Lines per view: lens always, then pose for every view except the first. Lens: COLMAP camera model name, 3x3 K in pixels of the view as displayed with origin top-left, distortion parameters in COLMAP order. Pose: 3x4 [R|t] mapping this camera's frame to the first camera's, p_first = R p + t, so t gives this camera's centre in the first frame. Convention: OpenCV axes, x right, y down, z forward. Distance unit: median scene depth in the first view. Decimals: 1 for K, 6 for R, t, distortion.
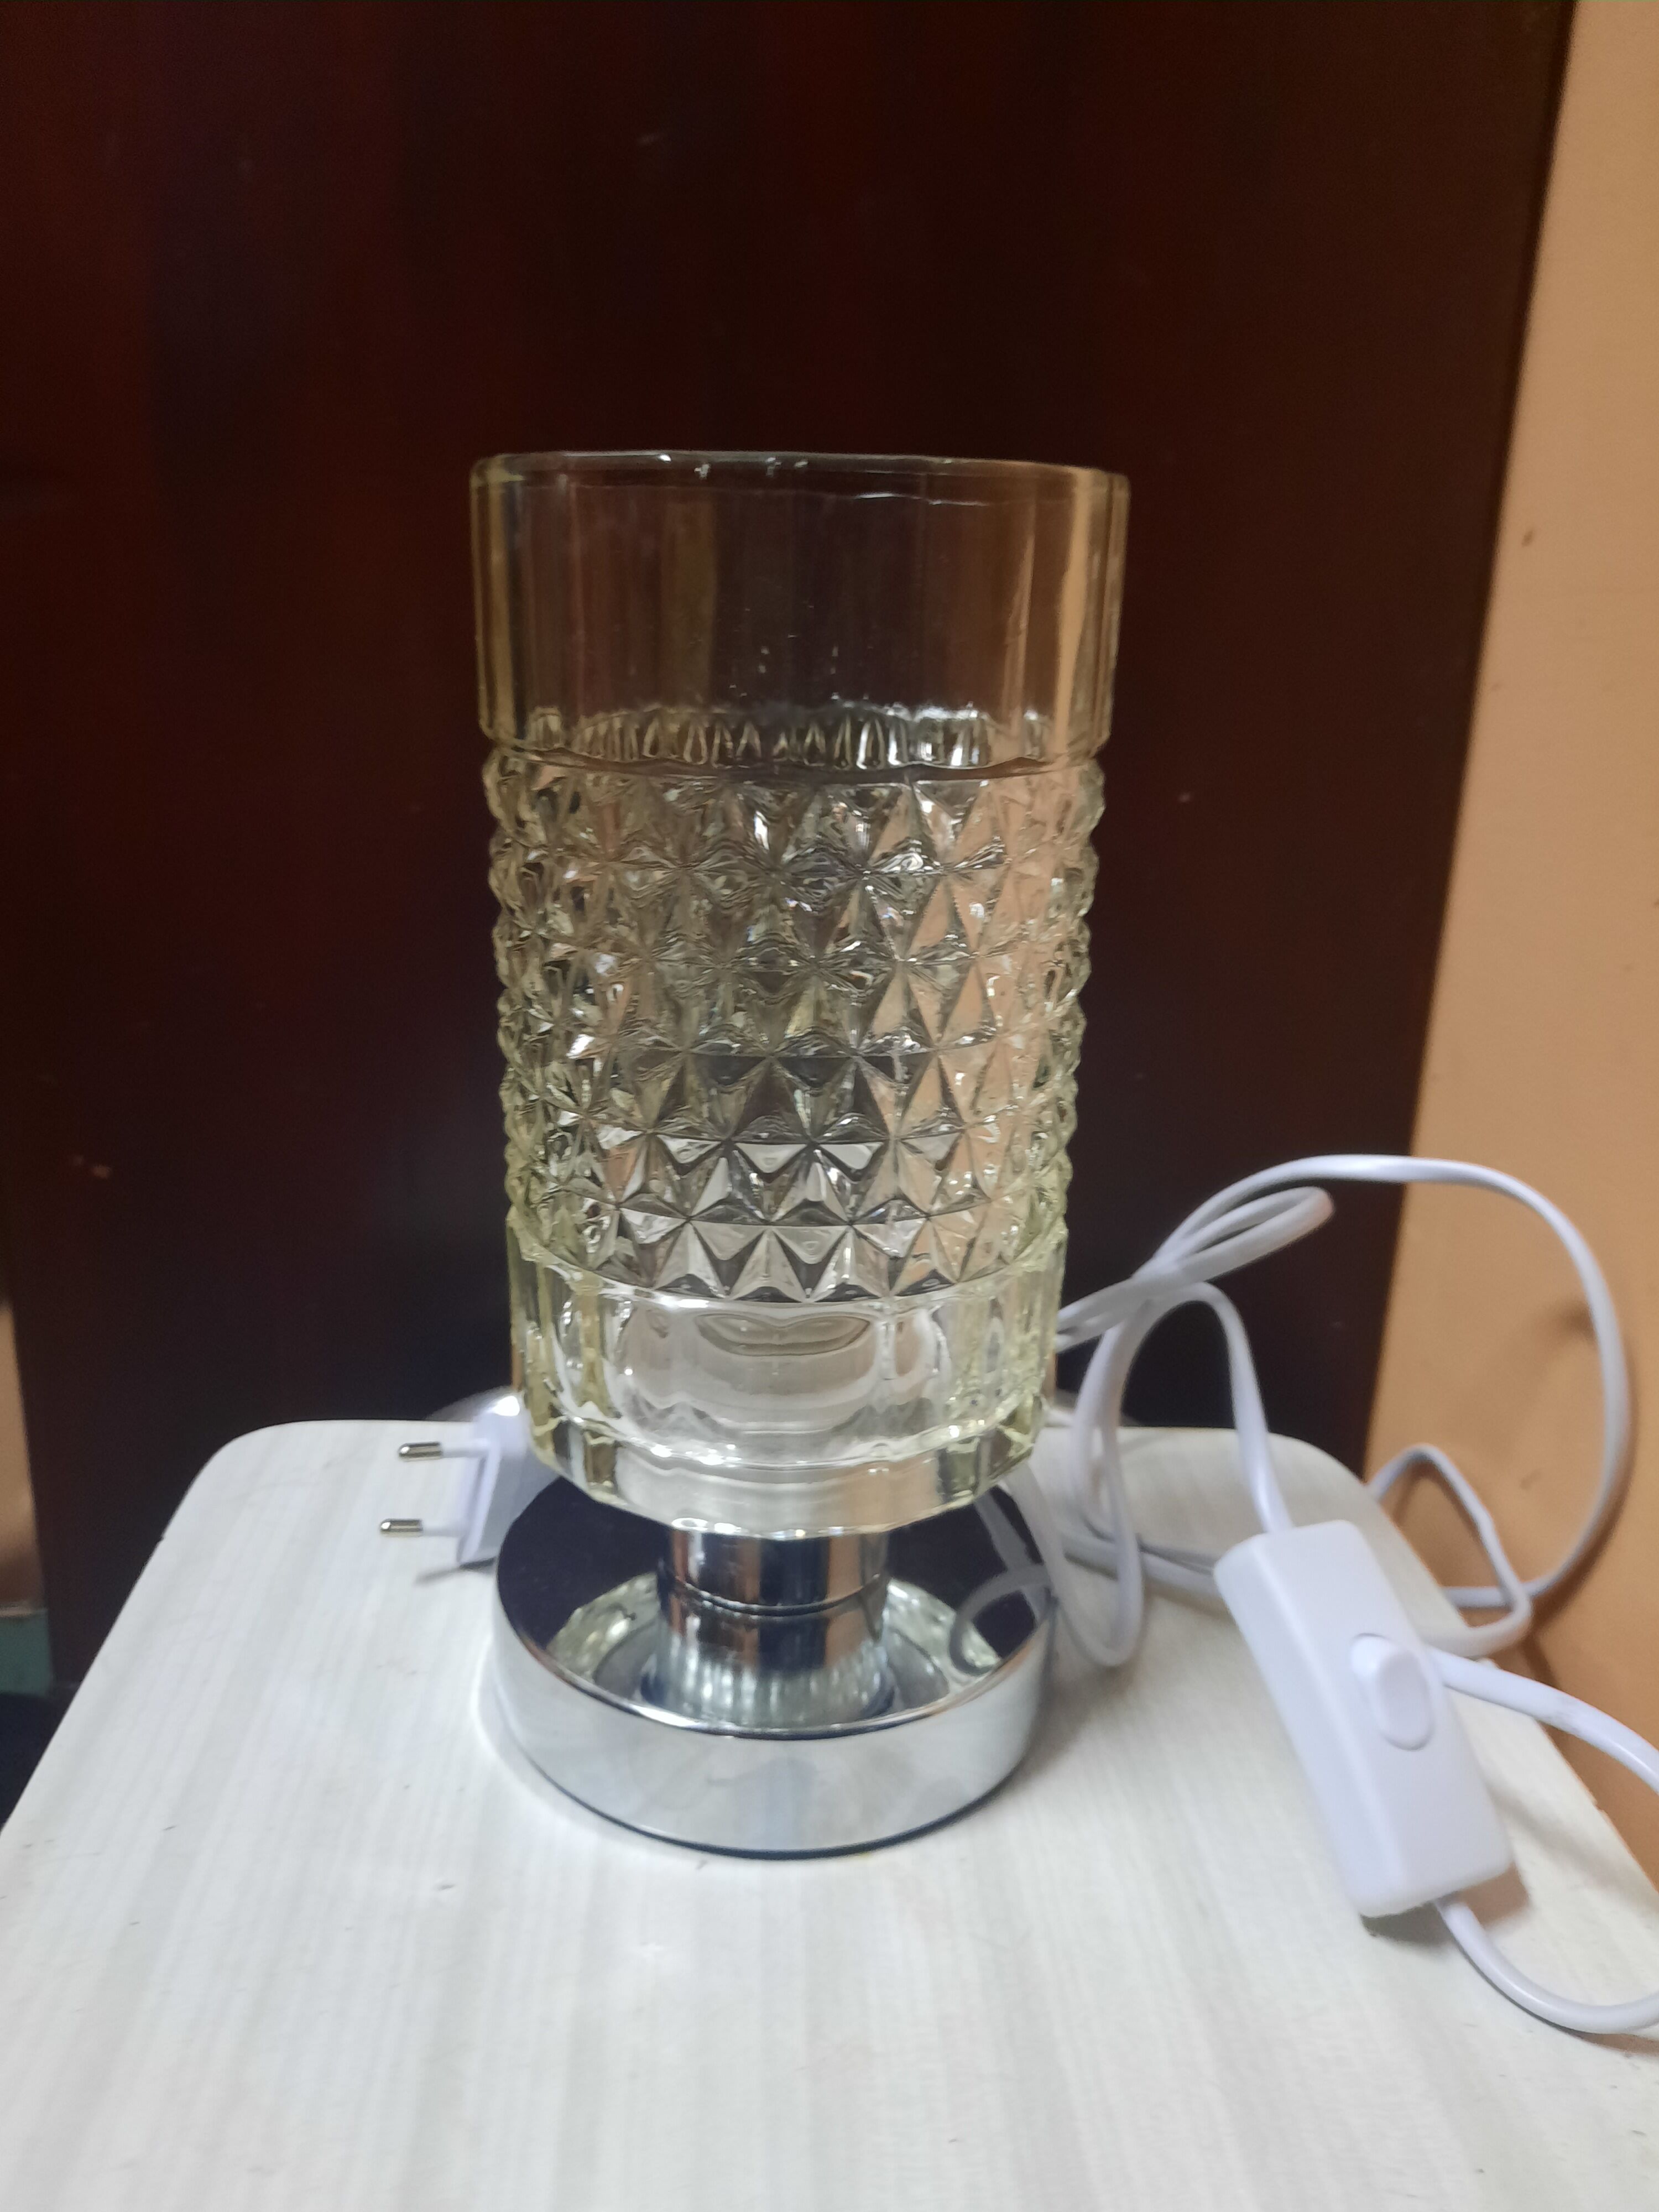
lens RADIAL K [[1629.3, 0, 829.5], [0, 1629.3, 1106.0], [0, 0, 1]] dist [-0.004708, -0.069150]
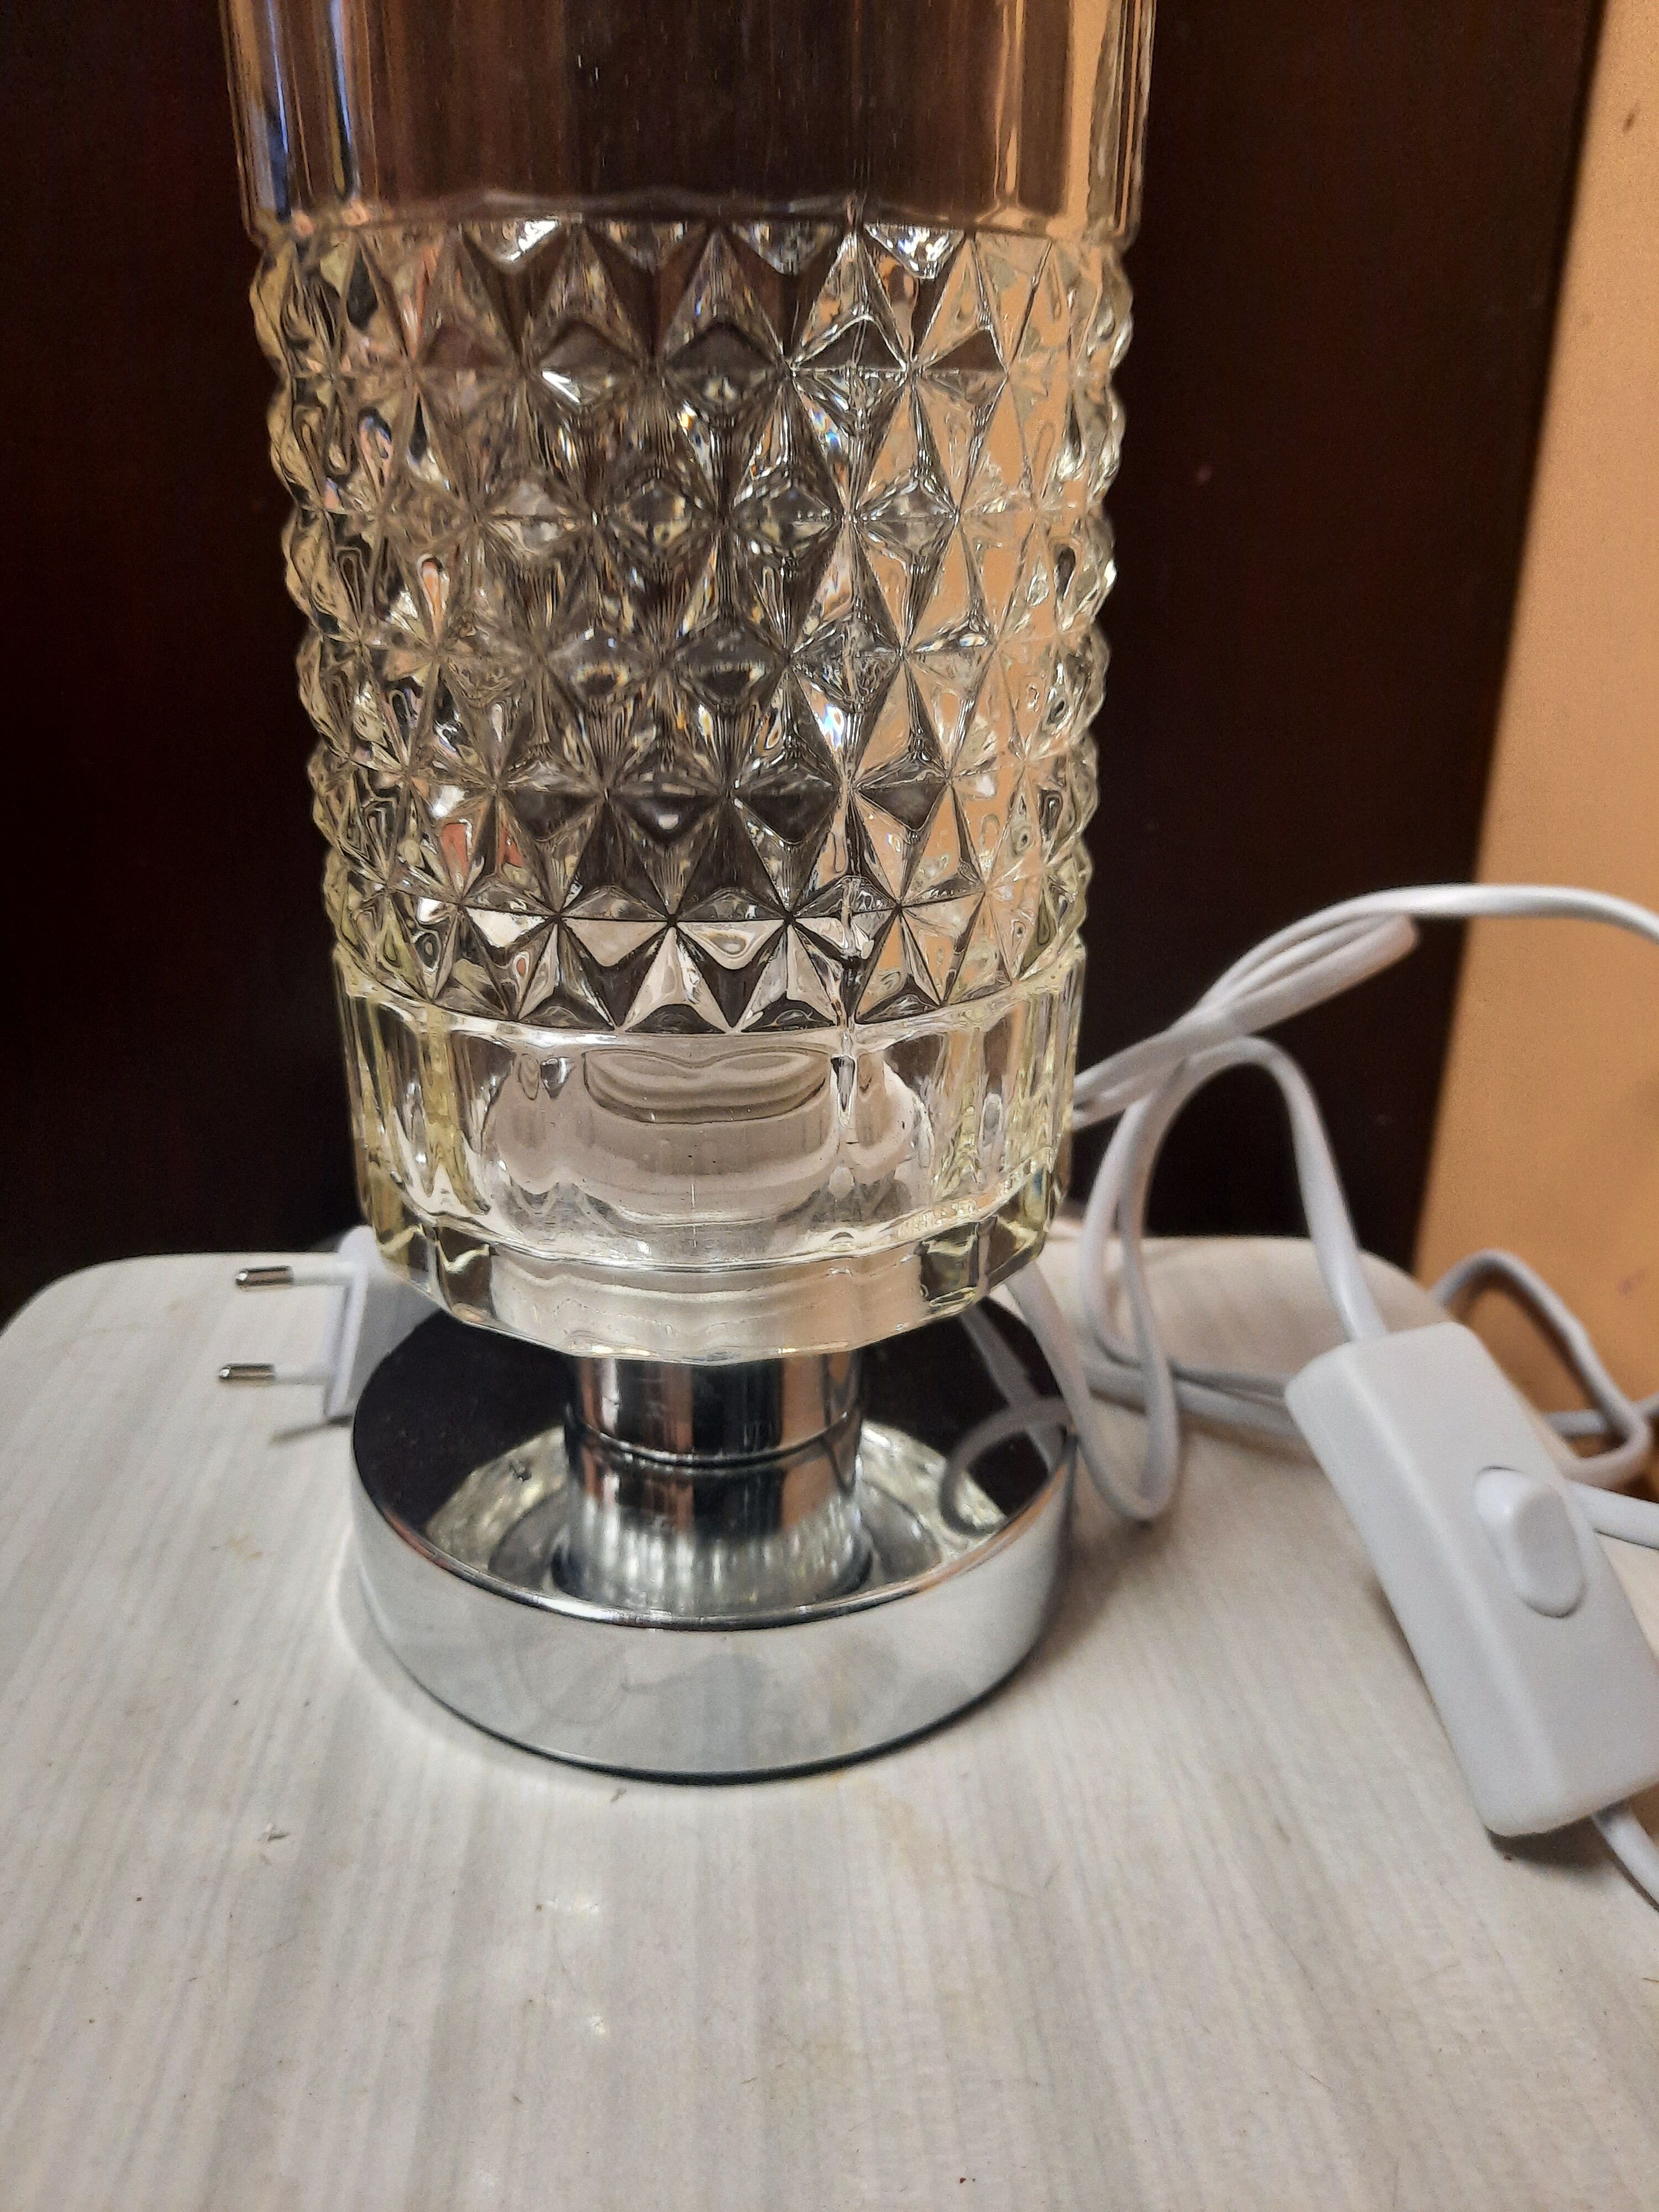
lens RADIAL K [[1629.3, 0, 829.5], [0, 1629.3, 1106.0], [0, 0, 1]] dist [-0.004708, -0.069150]
pose [[0.999546, -0.026865, 0.013658, 0.015258], [0.025659, 0.996311, 0.081892, 0.079149], [-0.015808, -0.081505, 0.996548, 0.241429]]
